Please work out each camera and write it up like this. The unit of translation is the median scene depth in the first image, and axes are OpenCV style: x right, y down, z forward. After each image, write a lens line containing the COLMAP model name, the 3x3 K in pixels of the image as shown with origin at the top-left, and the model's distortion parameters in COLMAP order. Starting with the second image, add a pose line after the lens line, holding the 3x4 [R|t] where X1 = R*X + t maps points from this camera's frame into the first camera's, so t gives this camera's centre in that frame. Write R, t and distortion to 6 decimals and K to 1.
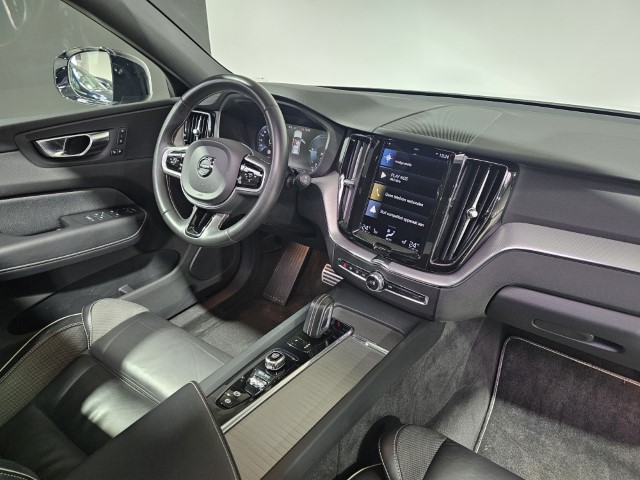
lens RADIAL K [[433.0, 0, 320.0], [0, 433.0, 240.0], [0, 0, 1]] dist [0.034081, -0.000892]
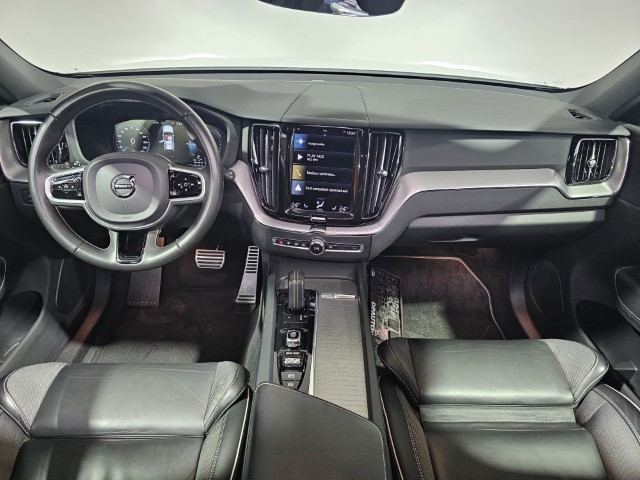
lens RADIAL K [[433.0, 0, 320.0], [0, 433.0, 240.0], [0, 0, 1]] dist [0.034081, -0.000892]
pose [[0.800503, -0.304376, 0.516284, -0.472340], [0.247462, 0.952440, 0.177821, -0.130946], [-0.545854, -0.014586, 0.837753, 0.002984]]
